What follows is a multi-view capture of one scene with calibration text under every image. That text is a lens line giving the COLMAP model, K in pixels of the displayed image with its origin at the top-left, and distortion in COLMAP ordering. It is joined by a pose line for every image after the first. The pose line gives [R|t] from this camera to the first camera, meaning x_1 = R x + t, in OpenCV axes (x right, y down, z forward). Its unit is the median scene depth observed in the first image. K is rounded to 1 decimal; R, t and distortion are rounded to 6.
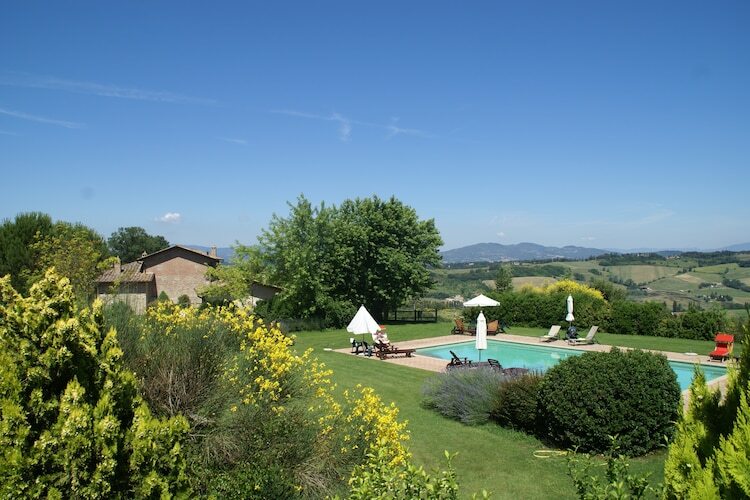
lens RADIAL K [[583.3, 0, 375.0], [0, 583.3, 250.0], [0, 0, 1]] dist [-0.155449, 0.098093]
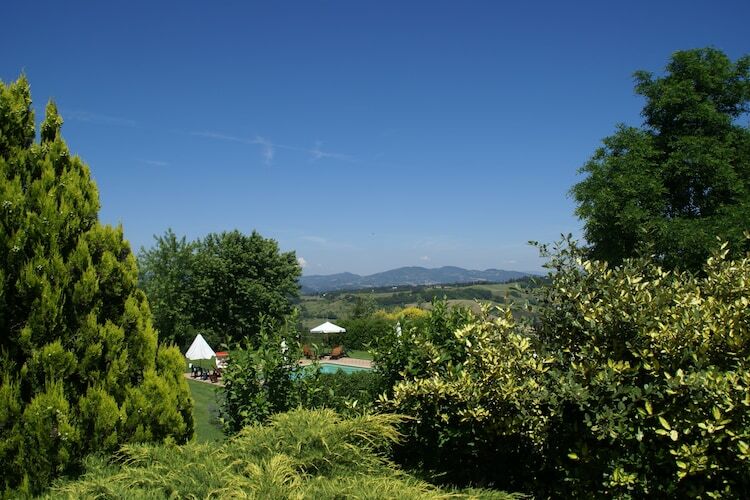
lens RADIAL K [[583.3, 0, 375.0], [0, 583.3, 250.0], [0, 0, 1]] dist [-0.155449, 0.098093]
pose [[0.990005, -0.001786, 0.141021, 0.104970], [0.007595, 0.999144, -0.040665, -0.011538], [-0.140828, 0.041329, 0.989171, -0.087687]]
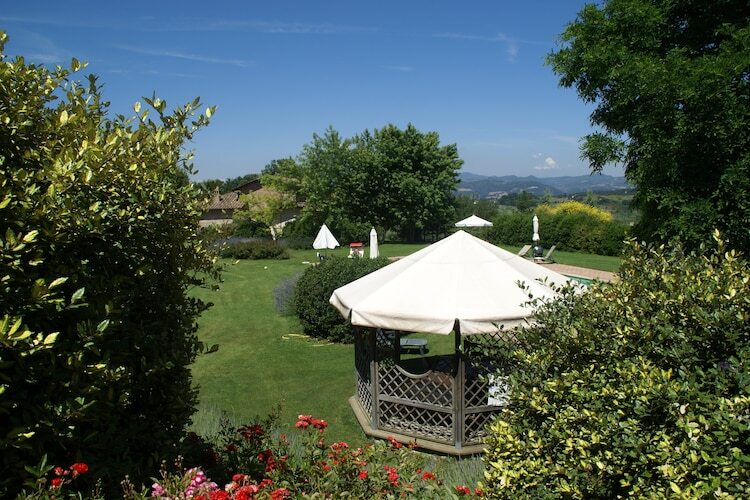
lens RADIAL K [[583.3, 0, 375.0], [0, 583.3, 250.0], [0, 0, 1]] dist [-0.155449, 0.098093]
pose [[0.966071, 0.007305, -0.258173, 0.251160], [0.025025, 0.992249, 0.121720, 0.006042], [0.257061, -0.124051, 0.958400, -0.052632]]
